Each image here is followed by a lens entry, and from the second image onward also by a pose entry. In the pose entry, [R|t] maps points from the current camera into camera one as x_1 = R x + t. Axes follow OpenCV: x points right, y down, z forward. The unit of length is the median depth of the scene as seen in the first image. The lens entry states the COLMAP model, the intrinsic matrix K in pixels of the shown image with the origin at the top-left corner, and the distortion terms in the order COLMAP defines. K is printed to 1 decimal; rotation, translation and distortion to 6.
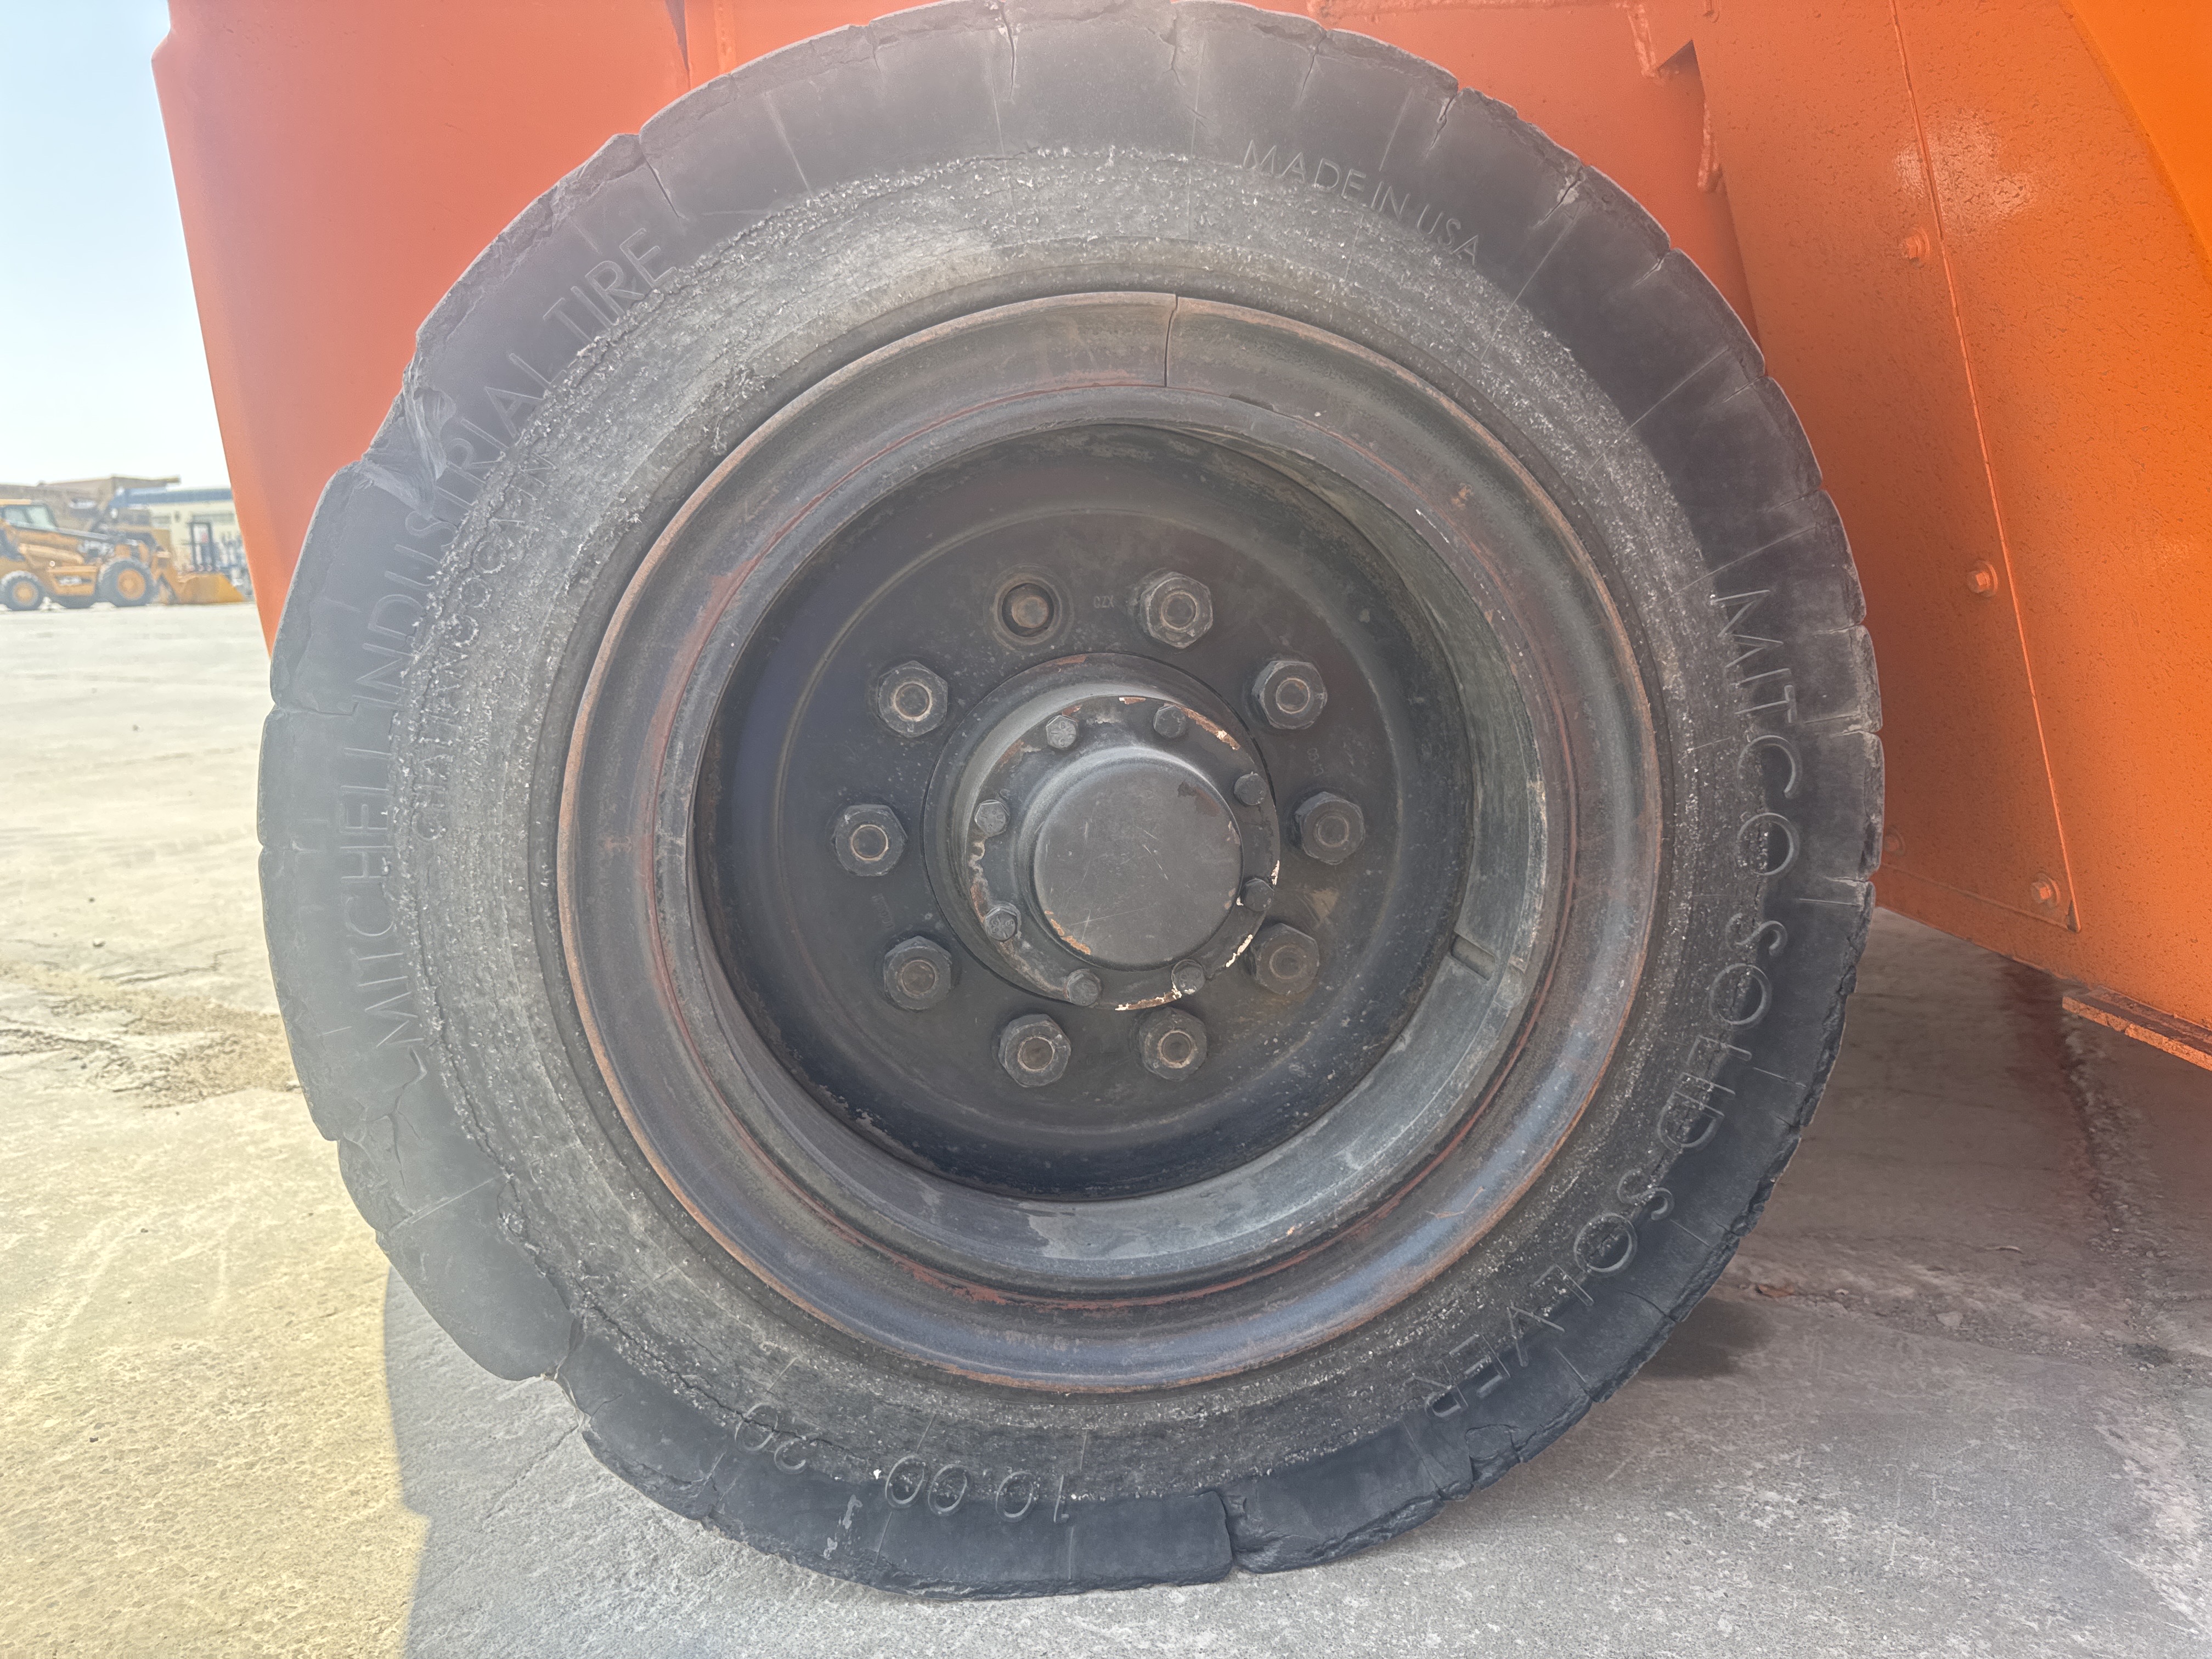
lens RADIAL K [[1564.8, 0, 1114.4], [0, 1564.8, 852.6], [0, 0, 1]] dist [0.043793, -0.071663]
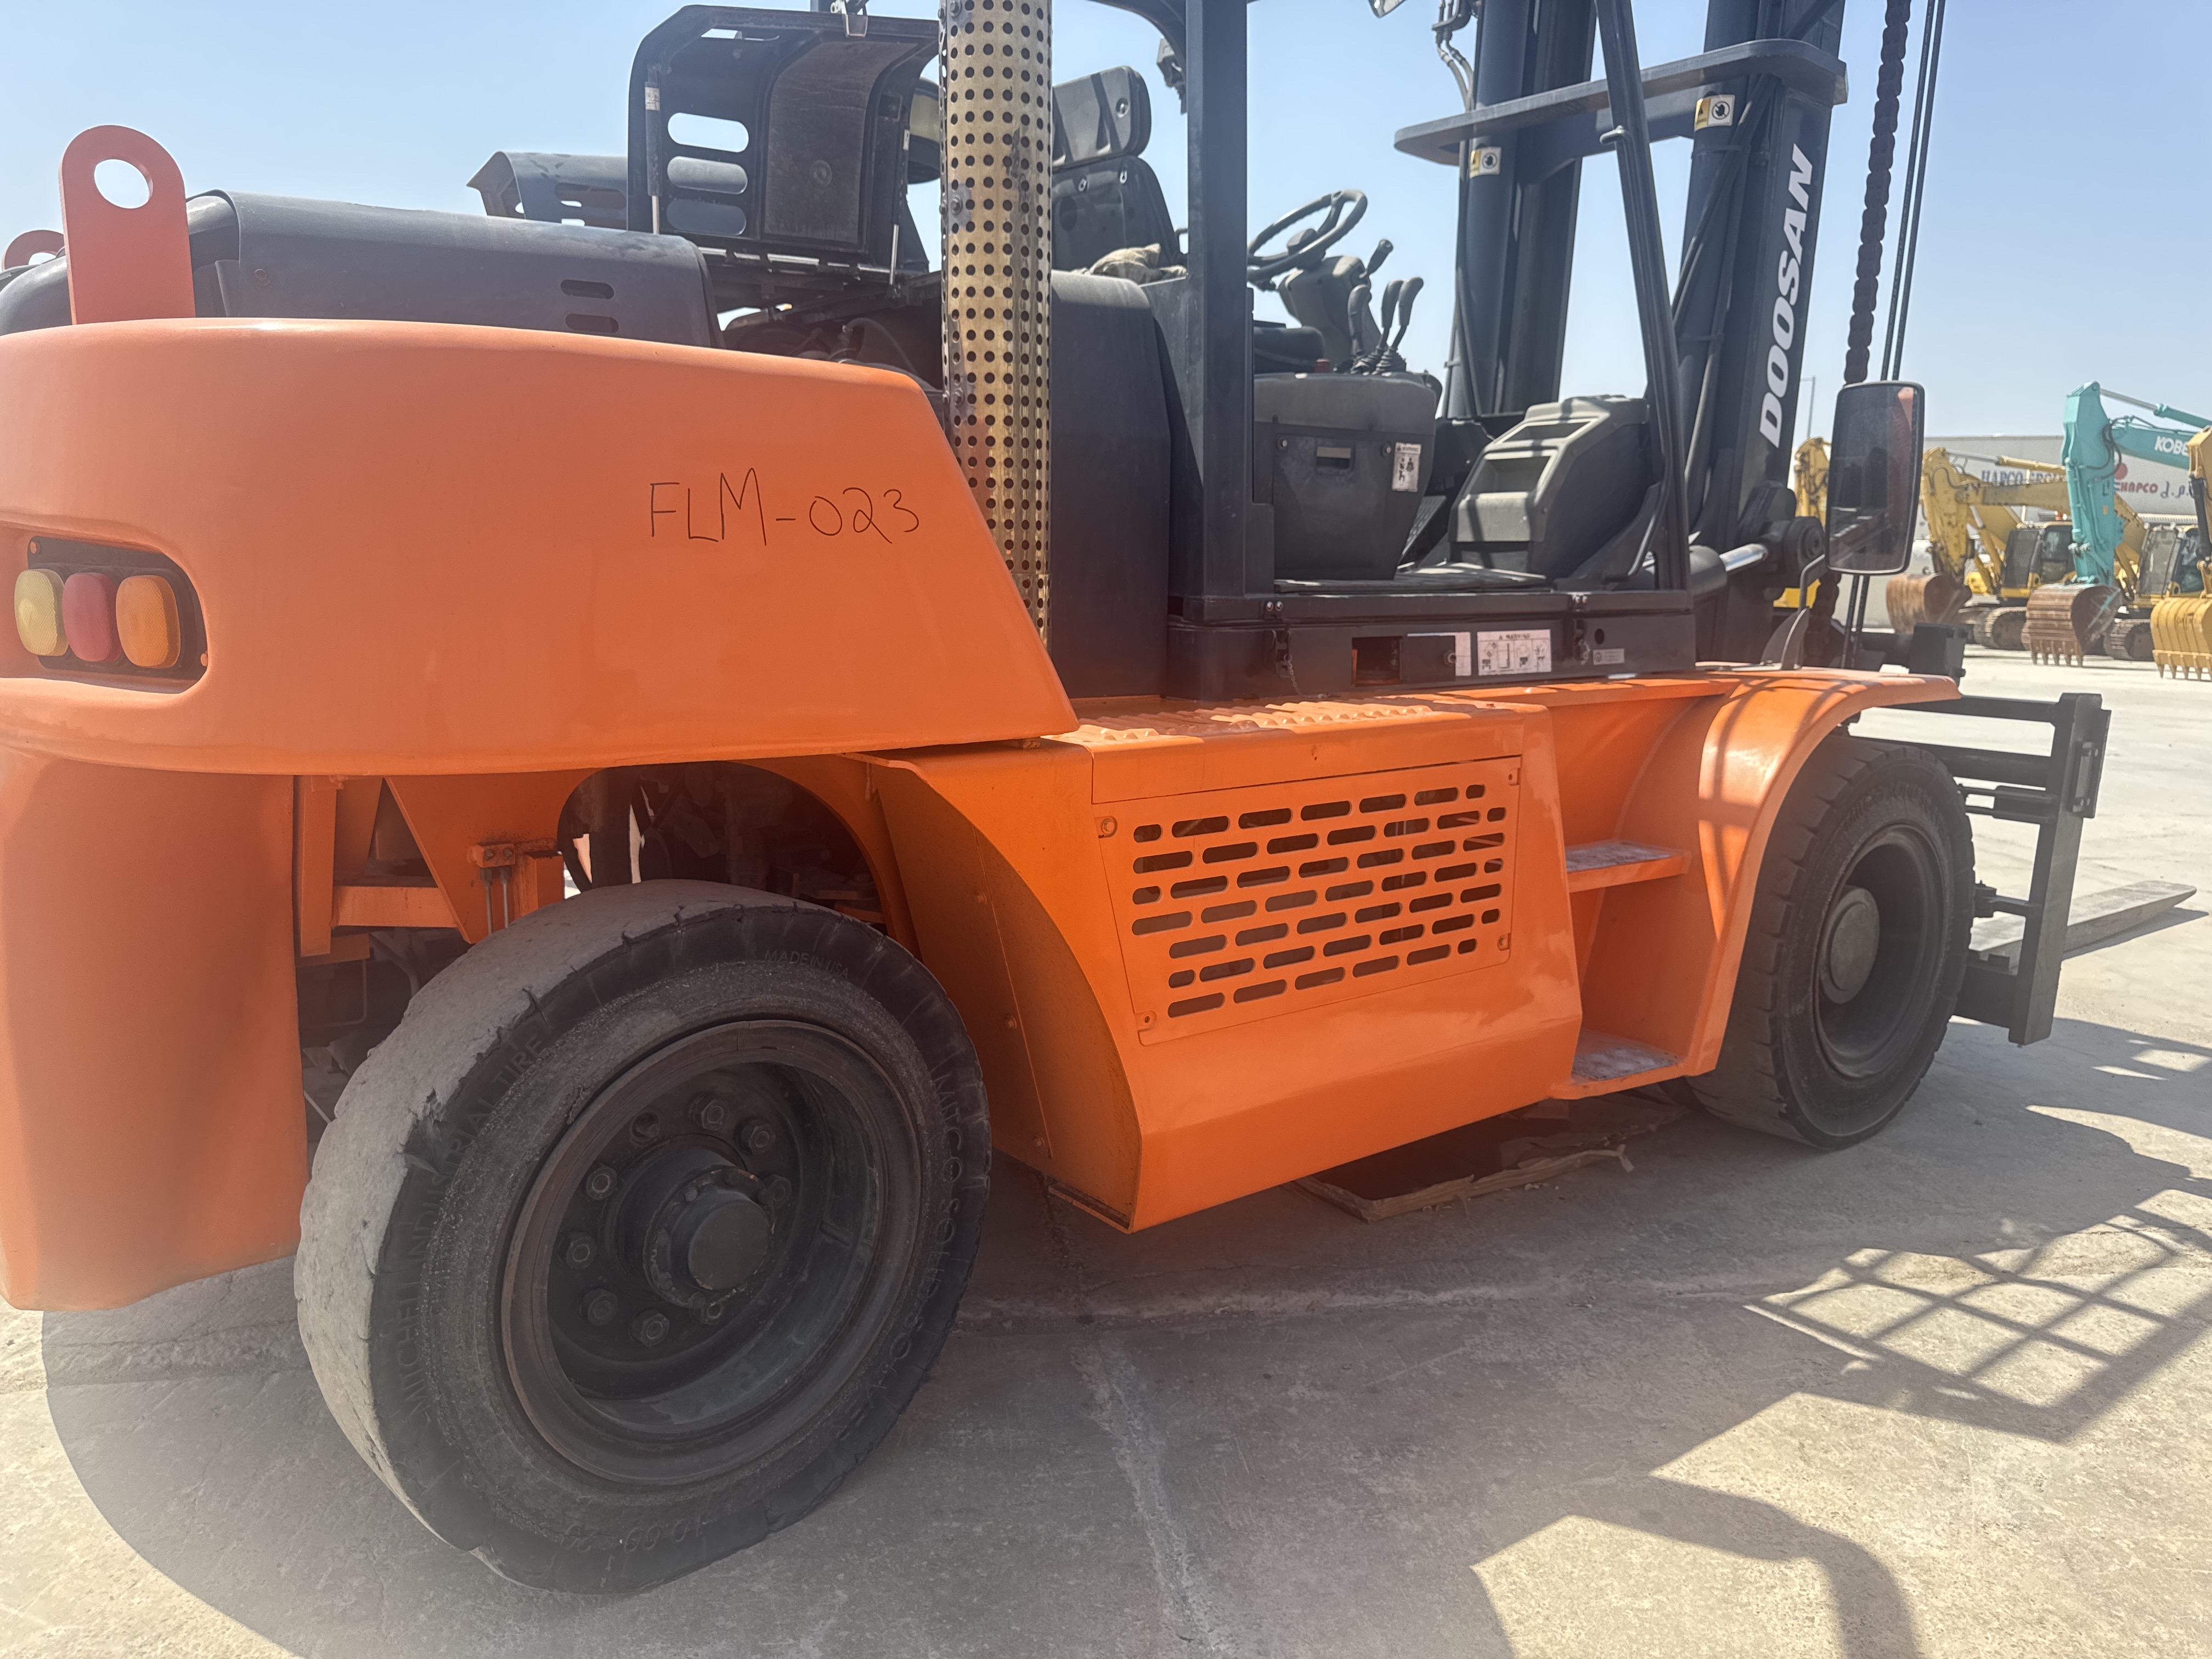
lens RADIAL K [[1592.5, 0, 1110.1], [0, 1592.5, 877.4], [0, 0, 1]] dist [0.205861, -0.429695]
pose [[0.803416, -0.082048, 0.589738, -0.972363], [0.060455, 0.996582, 0.056291, -0.685608], [-0.592341, -0.009573, 0.805630, -1.368541]]
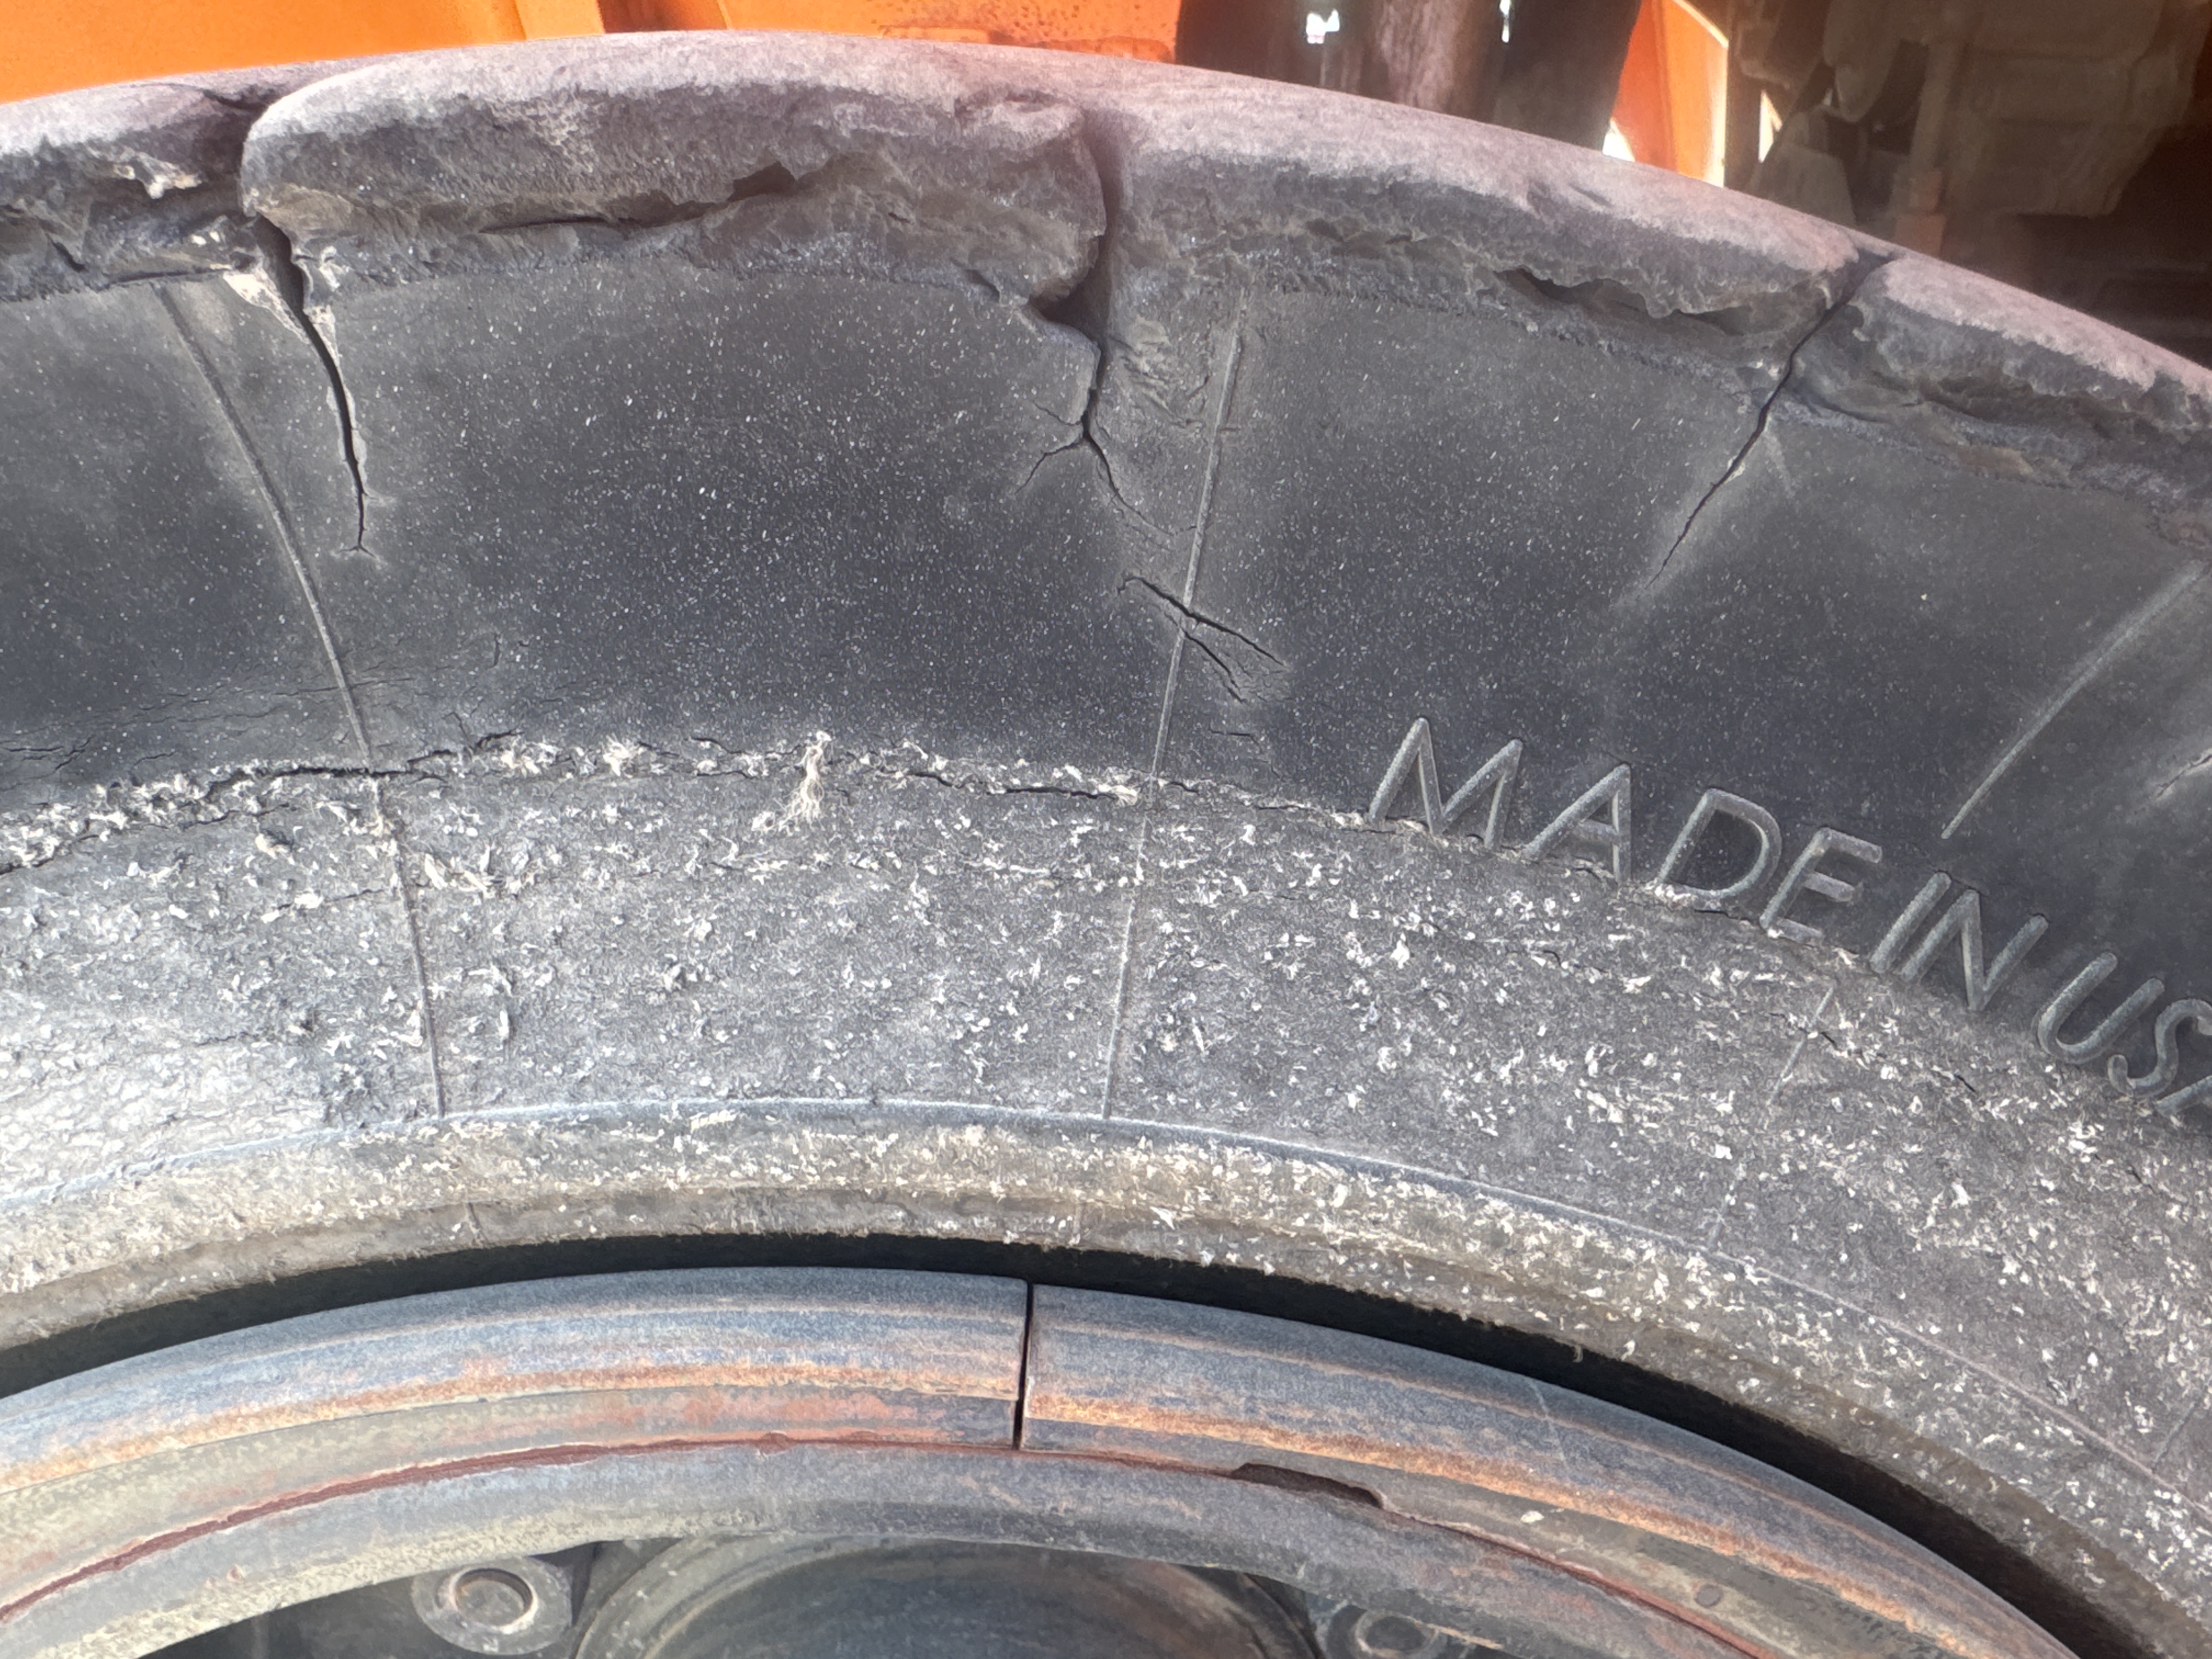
lens RADIAL K [[1544.2, 0, 1106.0], [0, 1544.2, 829.5], [0, 0, 1]] dist [0.002220, -0.001524]
pose [[0.986771, 0.119818, -0.109205, 0.069193], [-0.083458, 0.952943, 0.291434, -0.507479], [0.138986, -0.278465, 0.950337, 0.779145]]
